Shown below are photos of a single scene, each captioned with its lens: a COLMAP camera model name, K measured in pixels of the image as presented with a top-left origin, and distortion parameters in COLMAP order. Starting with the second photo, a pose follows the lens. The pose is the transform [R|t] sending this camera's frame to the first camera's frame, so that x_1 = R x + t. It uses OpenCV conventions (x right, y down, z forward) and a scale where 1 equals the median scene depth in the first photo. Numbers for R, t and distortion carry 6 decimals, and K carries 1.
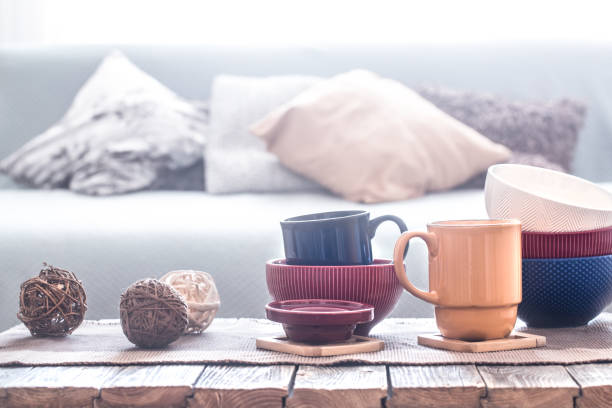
lens RADIAL K [[1875.5, 0, 306.0], [0, 1875.5, 204.0], [0, 0, 1]] dist [-0.011515, 0.988389]
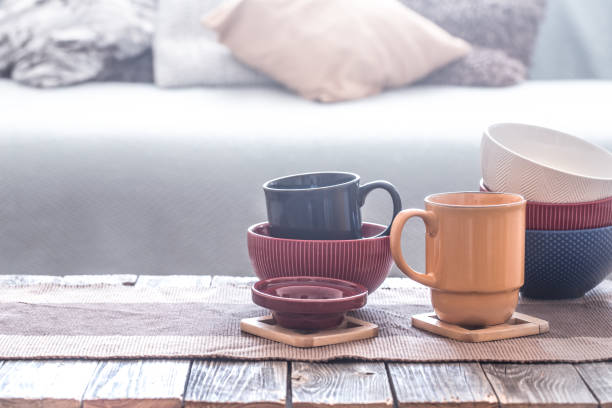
lens RADIAL K [[1849.8, 0, 306.0], [0, 1849.8, 204.0], [0, 0, 1]] dist [-0.001640, 1.089548]
pose [[0.998856, 0.009914, 0.046776, -0.038170], [-0.014526, 0.994950, 0.099316, -0.079124], [-0.045555, -0.099881, 0.993956, 0.088543]]
